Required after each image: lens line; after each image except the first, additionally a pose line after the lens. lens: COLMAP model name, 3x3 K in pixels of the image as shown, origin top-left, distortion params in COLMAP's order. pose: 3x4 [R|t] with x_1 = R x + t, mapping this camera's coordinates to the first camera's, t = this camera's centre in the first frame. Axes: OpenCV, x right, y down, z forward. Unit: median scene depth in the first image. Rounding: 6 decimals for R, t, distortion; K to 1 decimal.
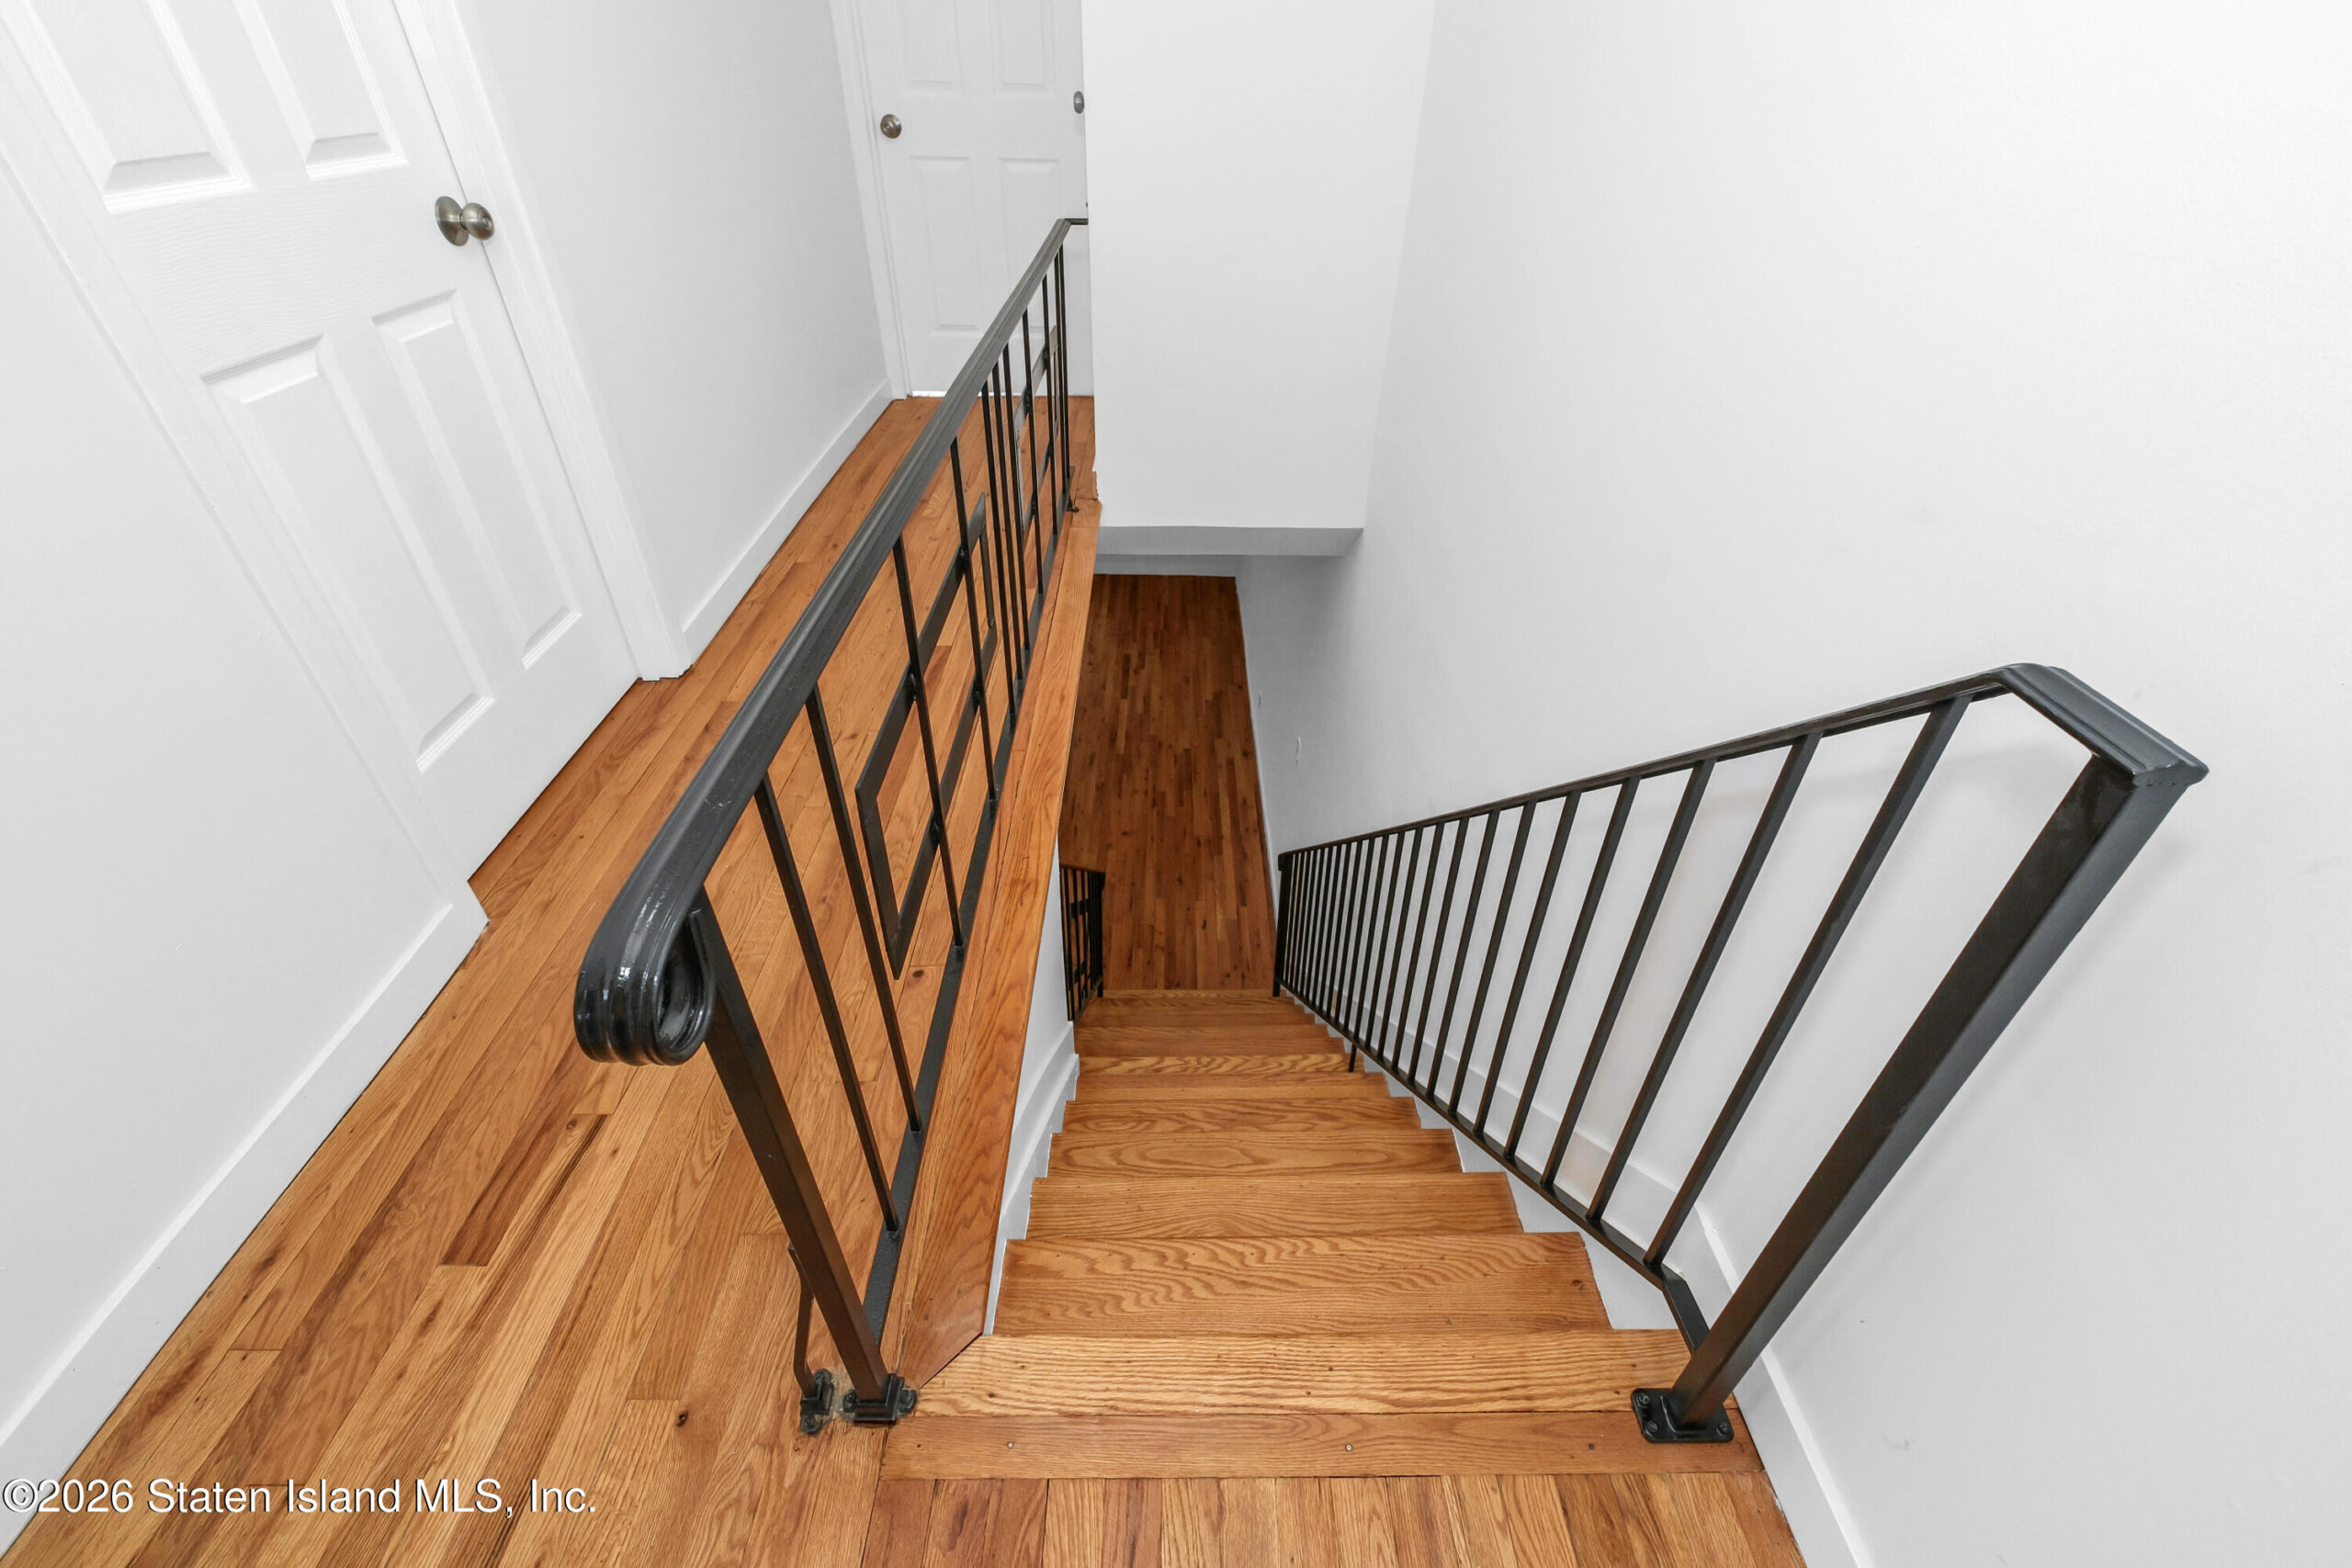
lens RADIAL K [[1039.7, 0, 1192.5], [0, 1039.7, 800.8], [0, 0, 1]] dist [0.000066, 0.000036]
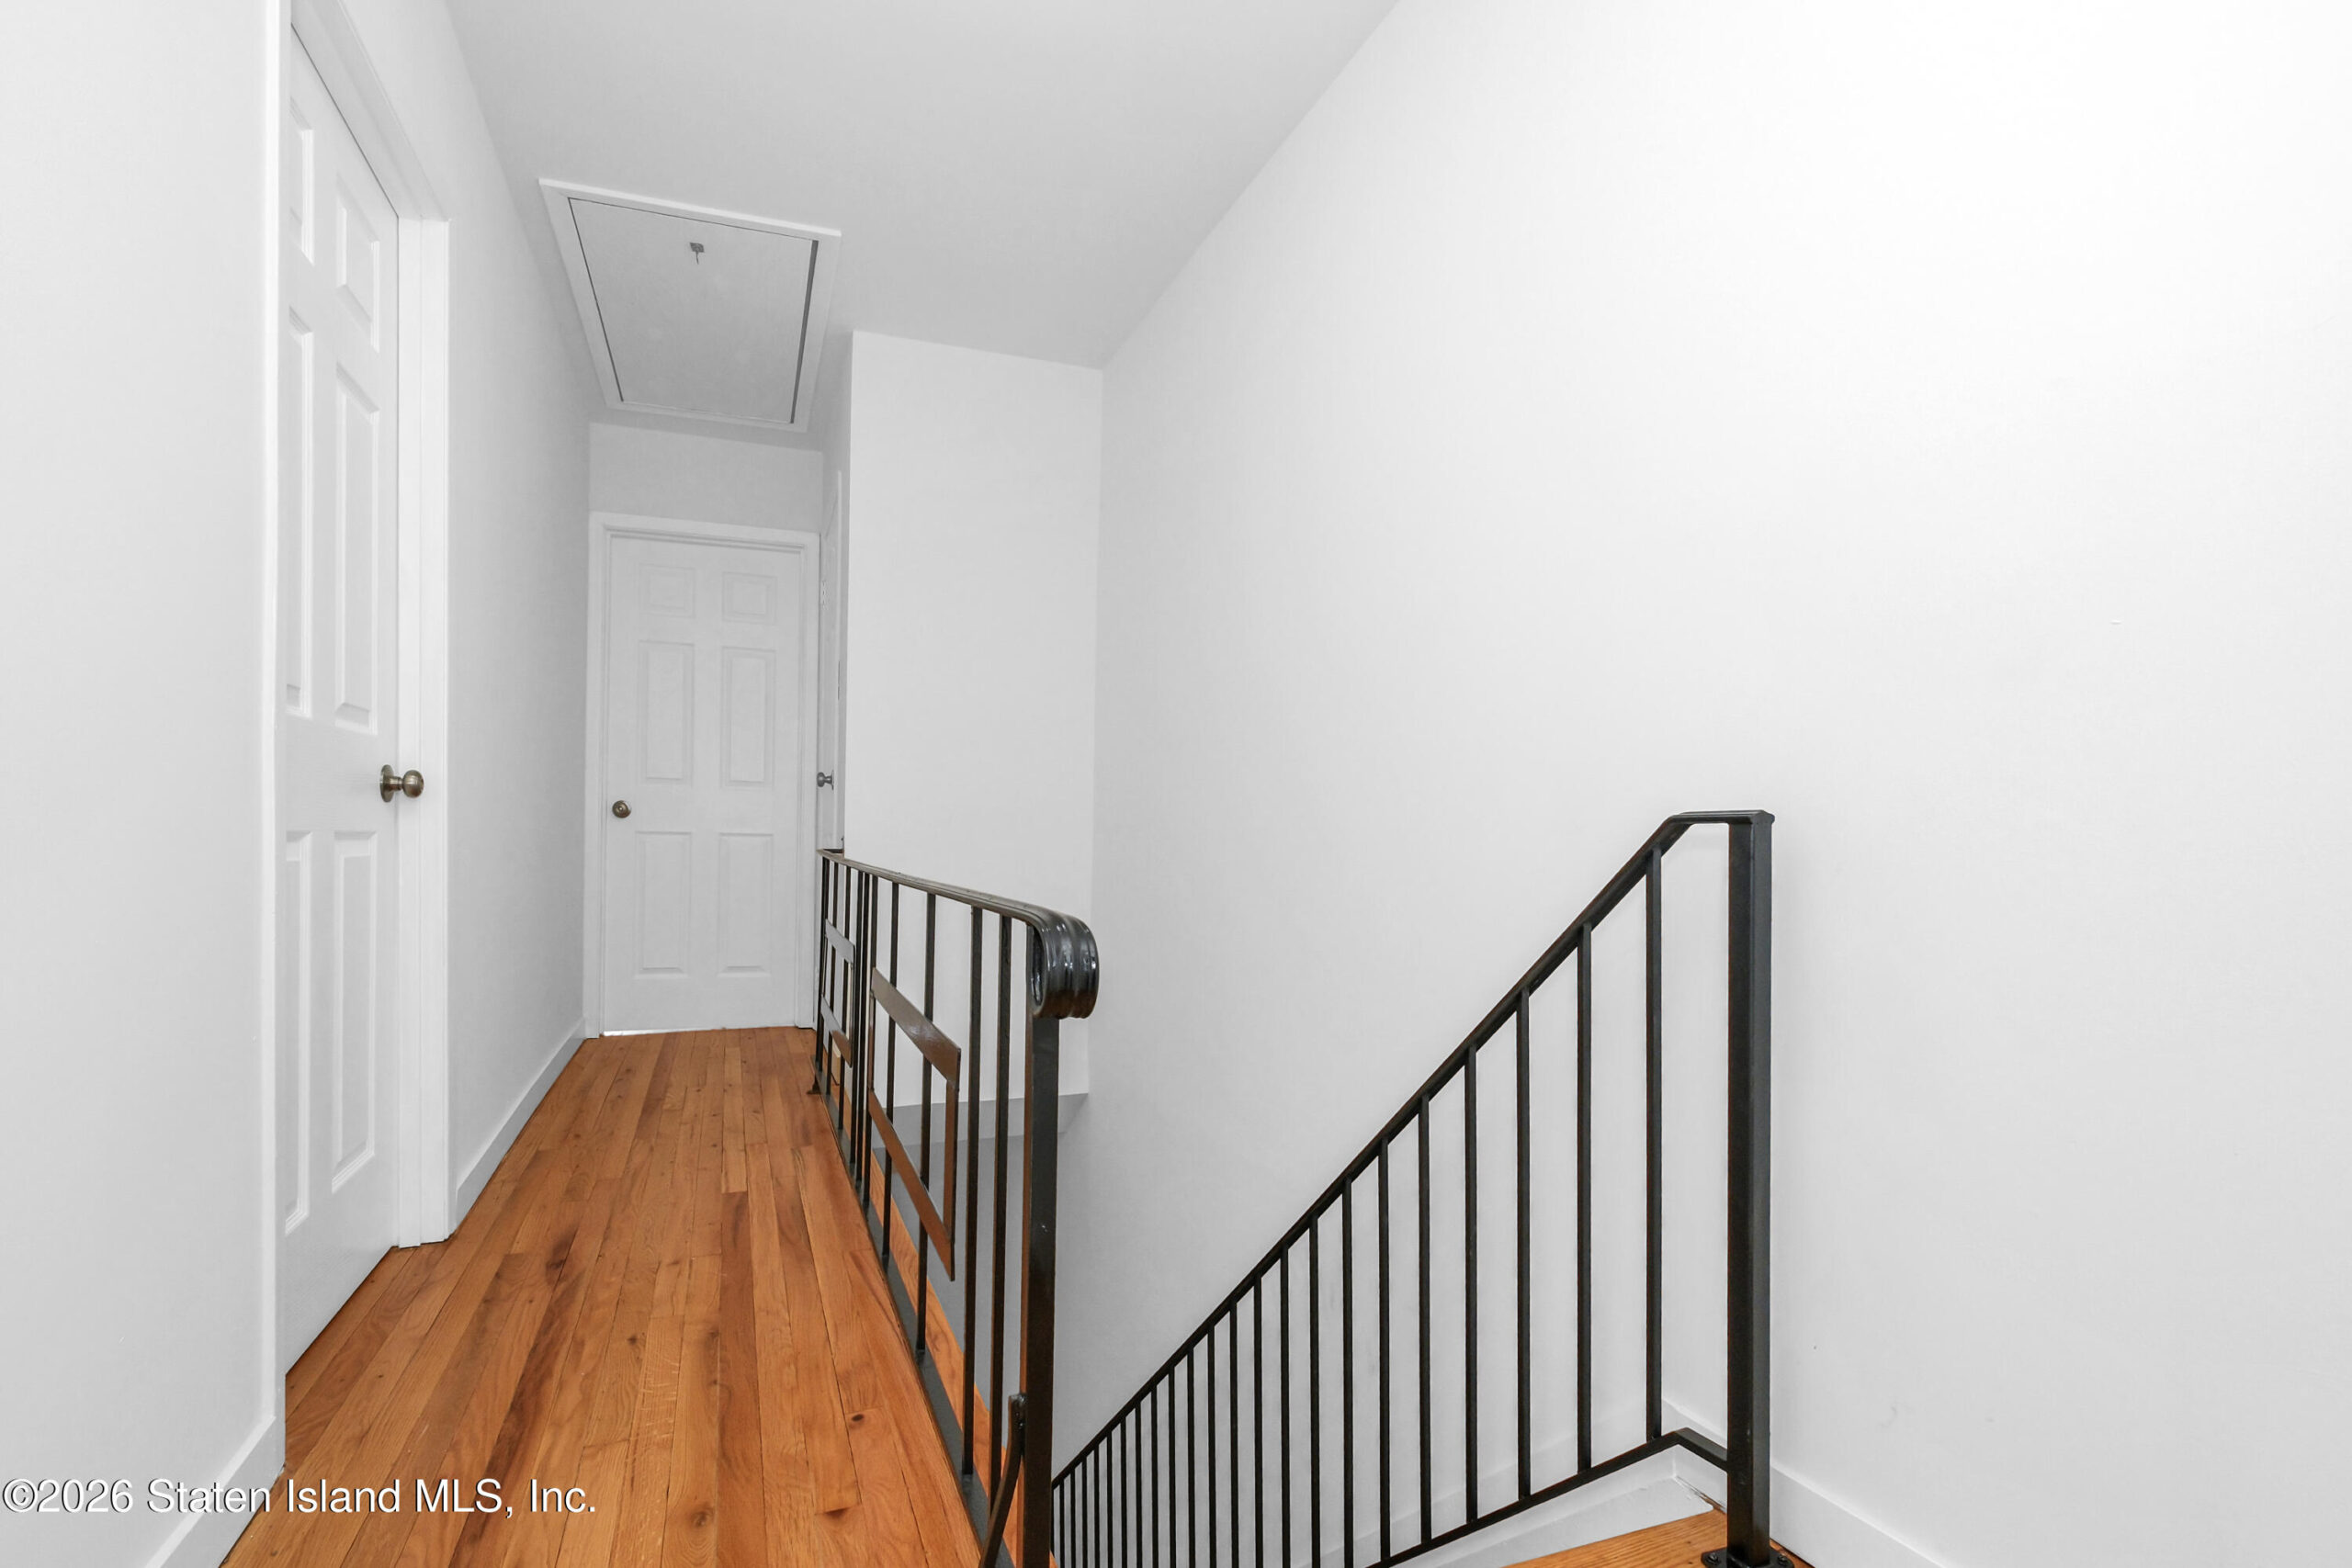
lens RADIAL K [[1071.2, 0, 1149.5], [0, 1071.2, 772.4], [0, 0, 1]] dist [-0.002396, -0.000381]
pose [[0.940244, 0.010321, 0.340345, -0.272549], [0.205936, 0.778772, -0.592541, 0.261871], [-0.271167, 0.627223, 0.730110, -0.086711]]
